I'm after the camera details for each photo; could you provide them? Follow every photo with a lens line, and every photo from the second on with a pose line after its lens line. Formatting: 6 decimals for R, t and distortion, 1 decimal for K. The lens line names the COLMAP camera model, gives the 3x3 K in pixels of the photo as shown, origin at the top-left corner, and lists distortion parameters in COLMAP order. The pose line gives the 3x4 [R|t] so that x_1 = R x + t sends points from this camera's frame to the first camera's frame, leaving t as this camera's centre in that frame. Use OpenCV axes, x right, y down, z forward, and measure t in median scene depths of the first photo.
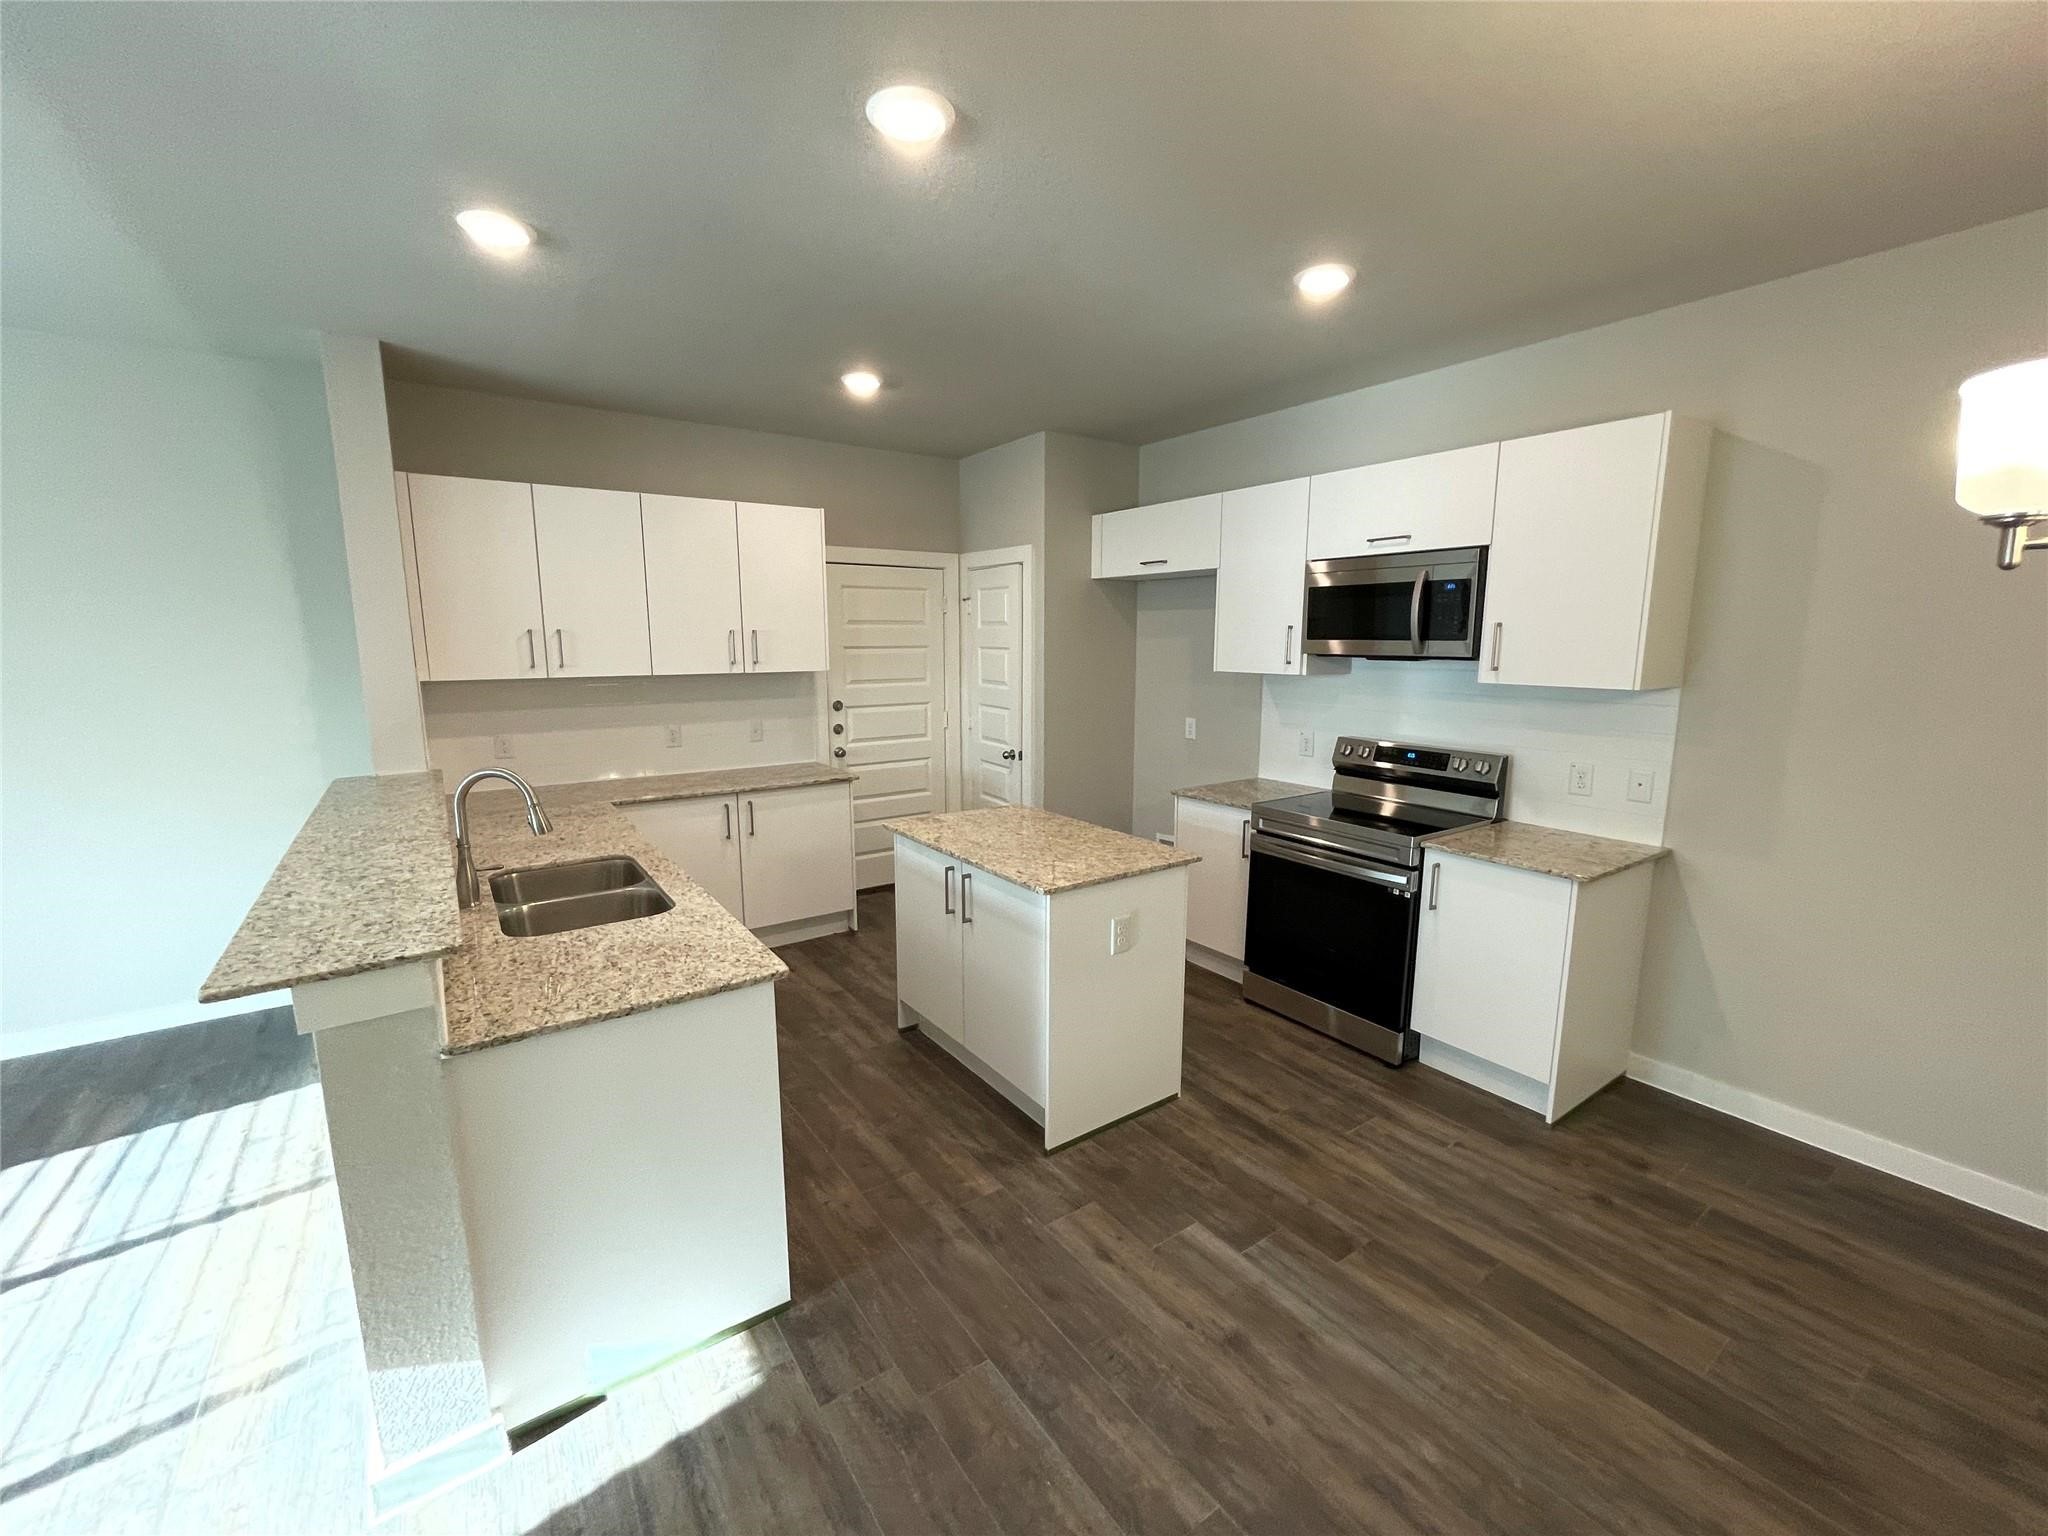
lens RADIAL K [[840.0, 0, 1021.4], [0, 840.0, 768.6], [0, 0, 1]] dist [-0.002949, 0.000394]
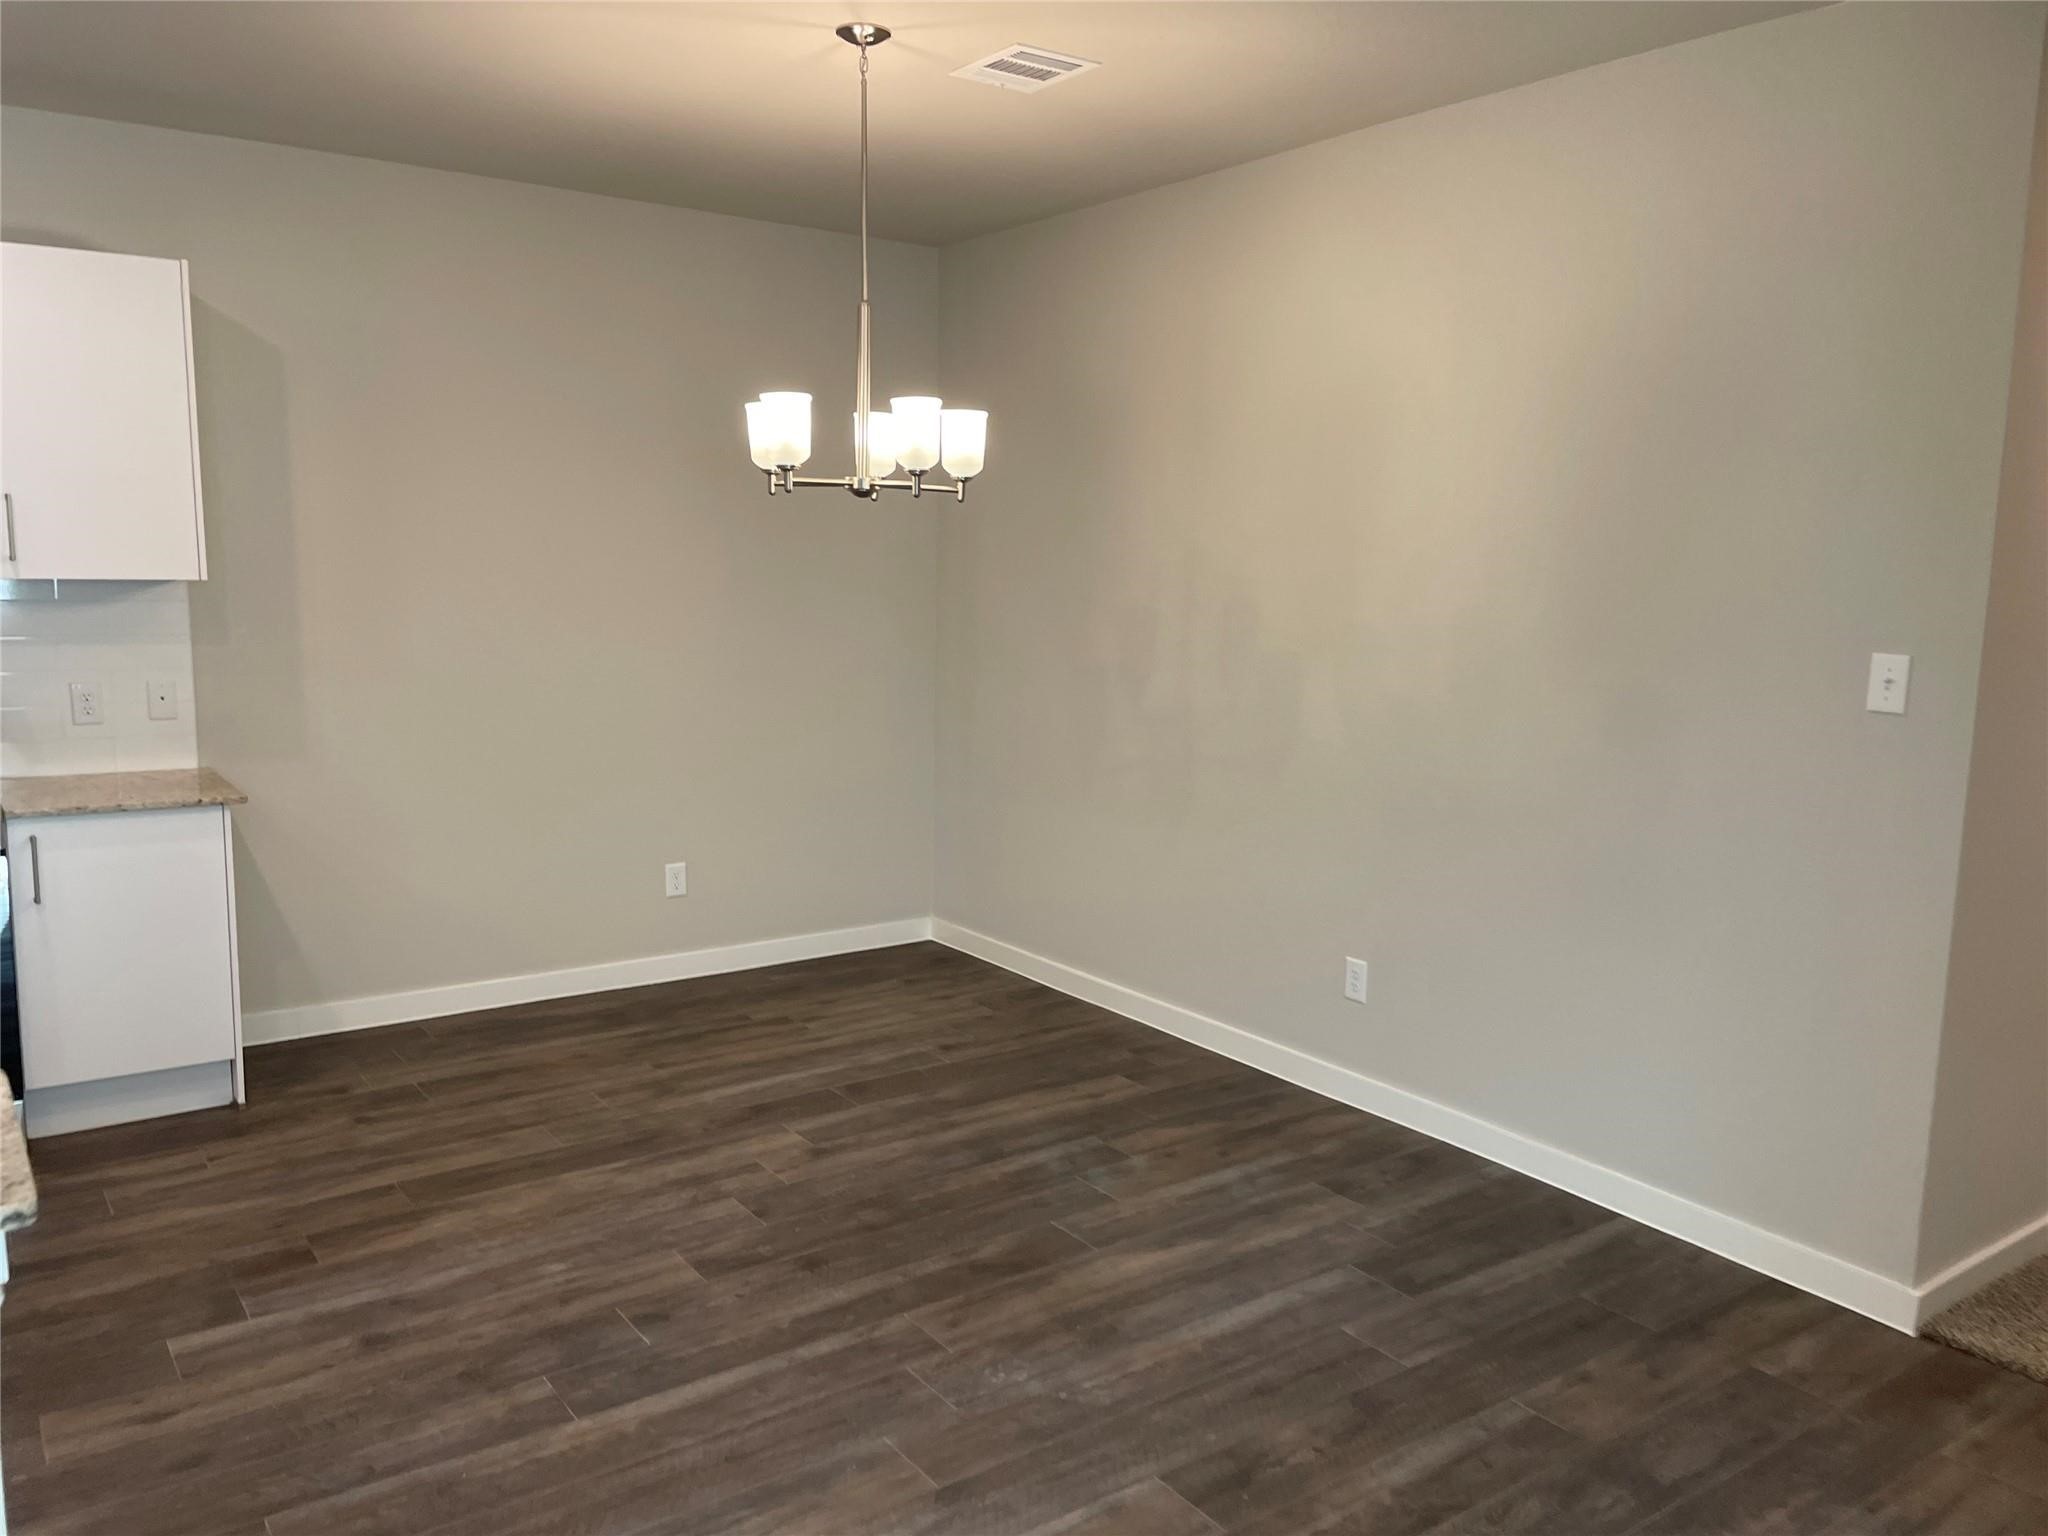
lens RADIAL K [[1550.0, 0, 1009.4], [0, 1550.0, 781.4], [0, 0, 1]] dist [0.083535, -0.101502]
pose [[-0.007332, -0.146940, 0.989118, -0.821339], [0.136419, 0.979750, 0.146559, -0.014025], [-0.990624, 0.136009, 0.012861, 0.170973]]
